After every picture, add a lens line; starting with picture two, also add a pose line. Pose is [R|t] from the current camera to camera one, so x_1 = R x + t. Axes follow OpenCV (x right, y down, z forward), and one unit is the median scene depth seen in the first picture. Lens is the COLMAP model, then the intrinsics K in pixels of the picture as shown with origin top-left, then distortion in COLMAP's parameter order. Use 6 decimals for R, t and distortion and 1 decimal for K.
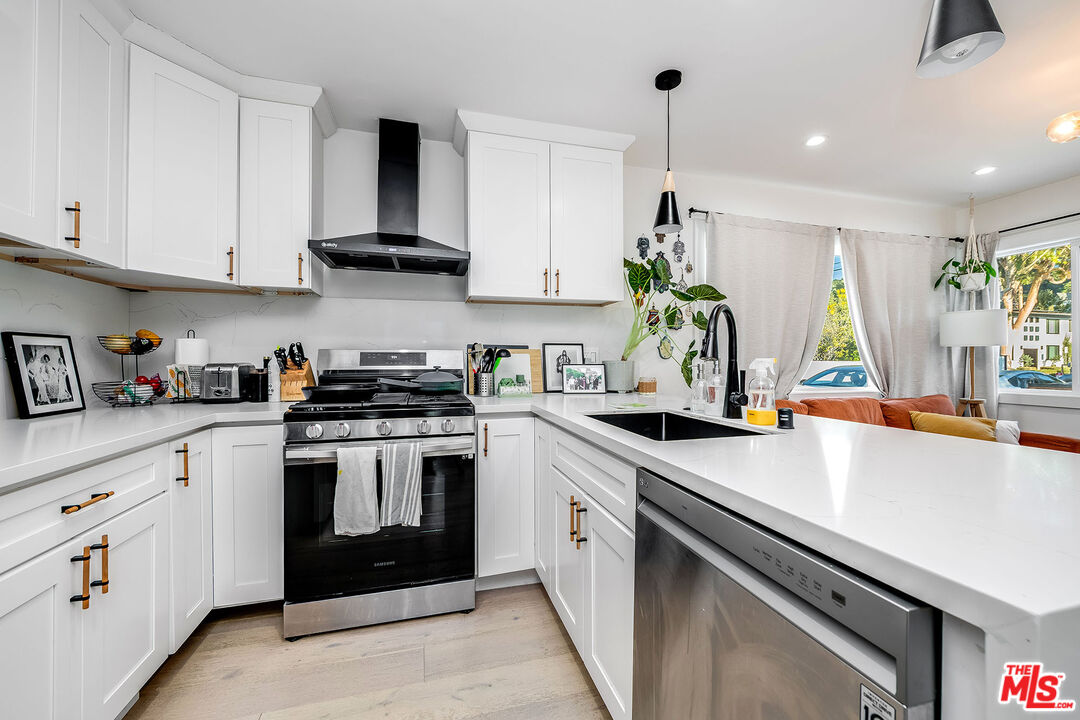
lens RADIAL K [[430.7, 0, 543.2], [0, 430.7, 356.1], [0, 0, 1]] dist [-0.003626, -0.000340]
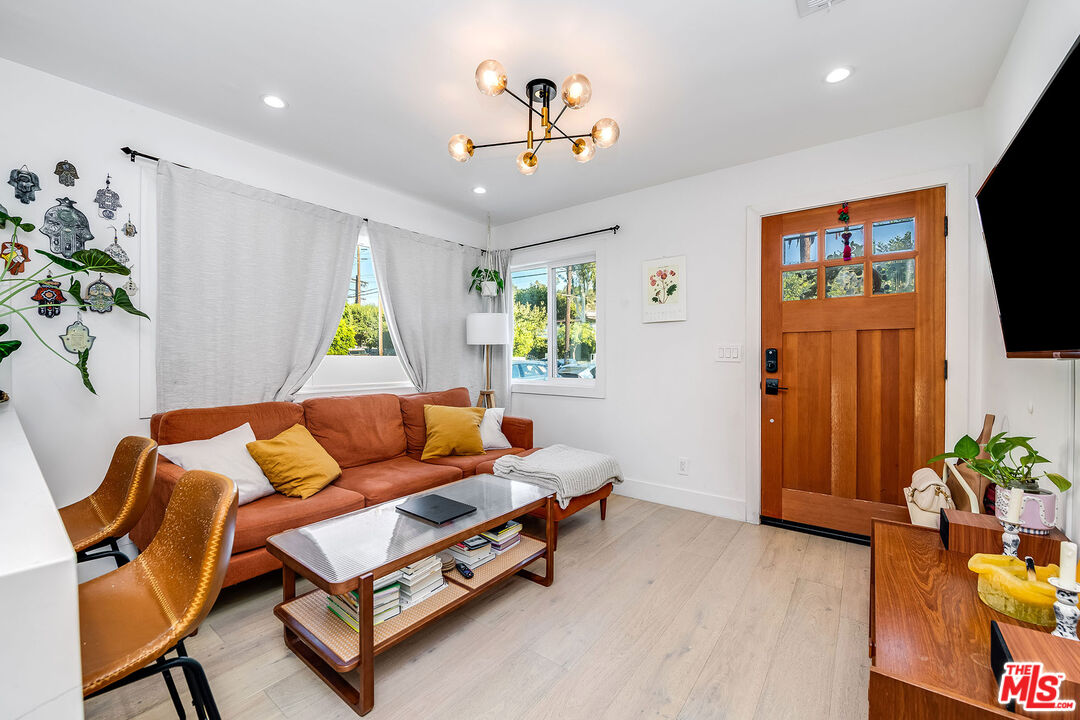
lens RADIAL K [[430.7, 0, 539.1], [0, 430.7, 361.9], [0, 0, 1]] dist [-0.003626, -0.000340]
pose [[0.802205, -0.005186, 0.597027, 0.463521], [-0.005506, 0.999856, 0.016083, 0.004497], [-0.597024, -0.016189, 0.802060, -0.006905]]
